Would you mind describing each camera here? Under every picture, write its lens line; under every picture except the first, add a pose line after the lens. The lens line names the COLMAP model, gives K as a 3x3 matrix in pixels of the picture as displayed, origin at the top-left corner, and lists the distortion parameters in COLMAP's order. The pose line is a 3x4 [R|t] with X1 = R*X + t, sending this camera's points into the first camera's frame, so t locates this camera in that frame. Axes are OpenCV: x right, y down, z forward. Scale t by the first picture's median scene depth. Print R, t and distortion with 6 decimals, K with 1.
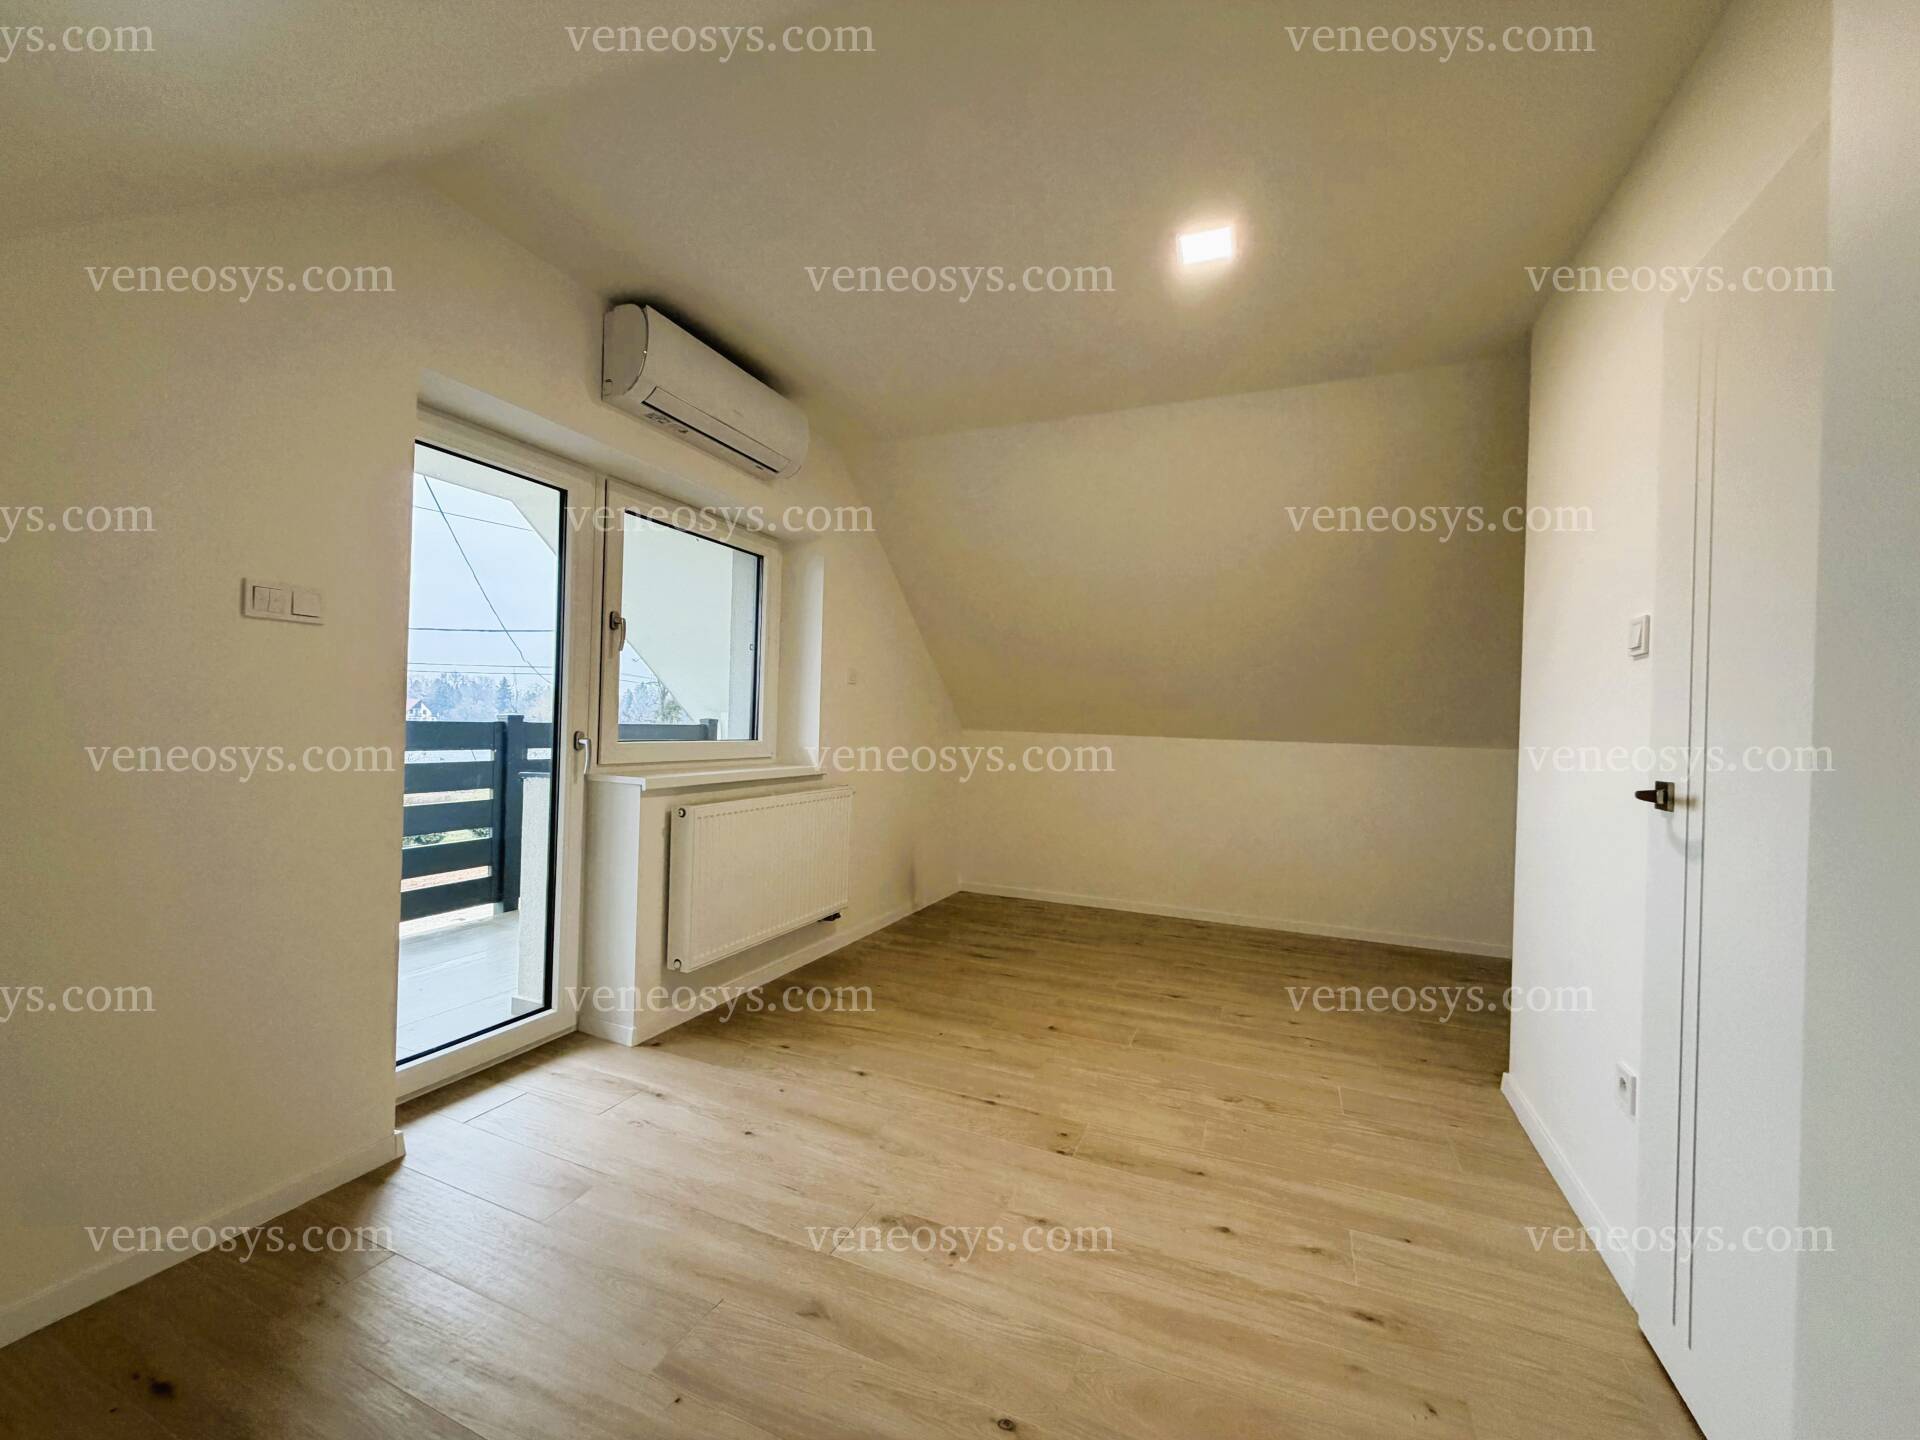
lens RADIAL K [[771.9, 0, 952.6], [0, 771.9, 723.2], [0, 0, 1]] dist [-0.001907, 0.000451]
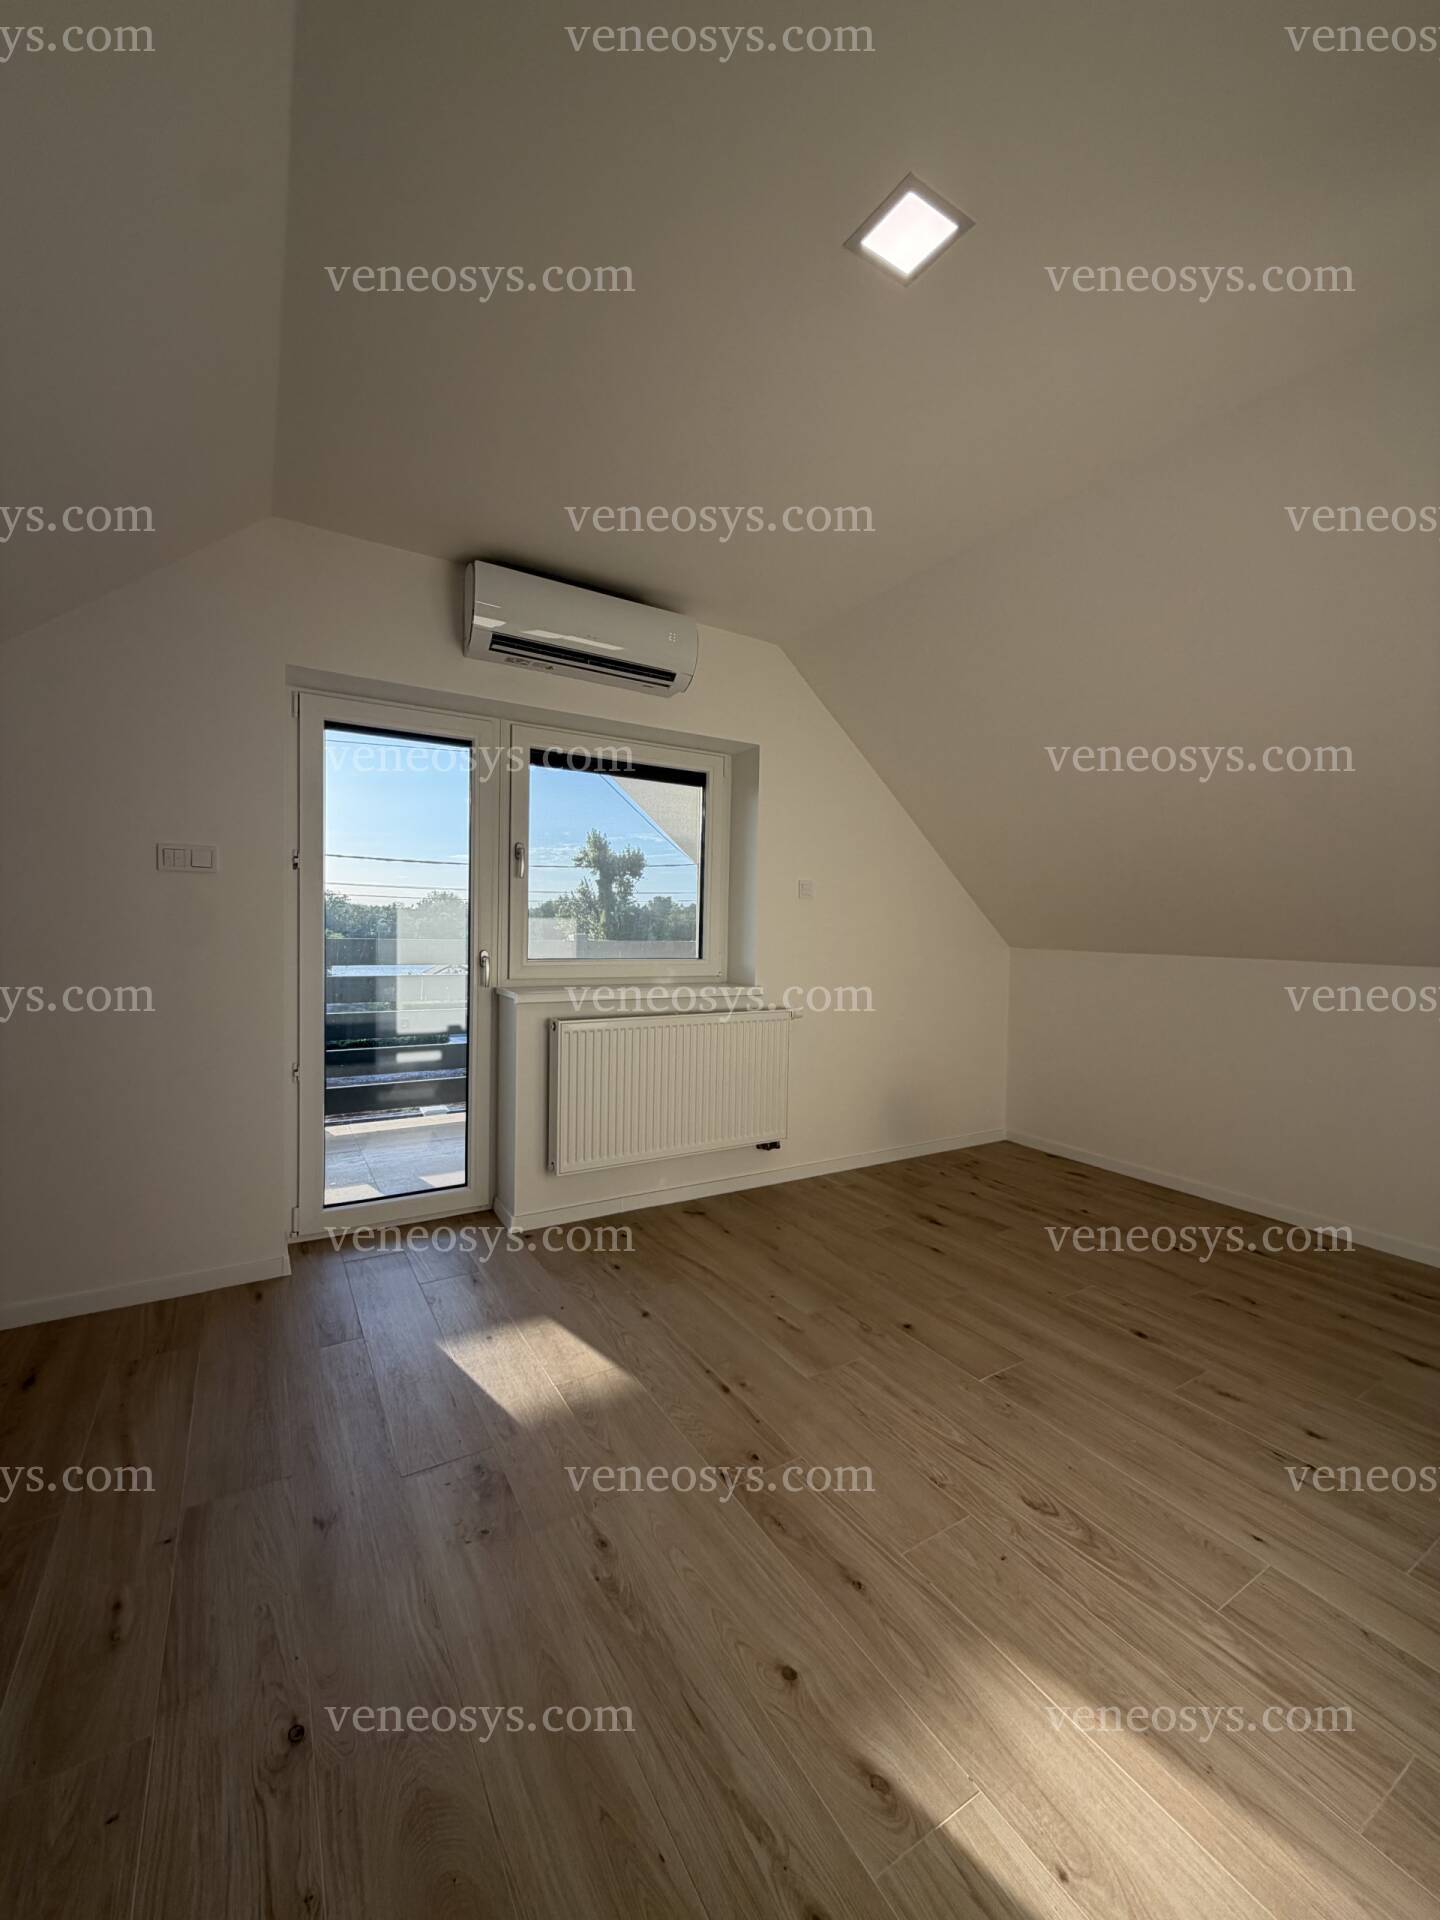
lens RADIAL K [[771.9, 0, 715.4], [0, 771.9, 951.9], [0, 0, 1]] dist [-0.001907, 0.000451]
pose [[0.809634, 0.001799, -0.586932, 0.435389], [0.007514, 0.999882, 0.013431, 0.000561], [0.586887, -0.015284, 0.809525, 0.256017]]
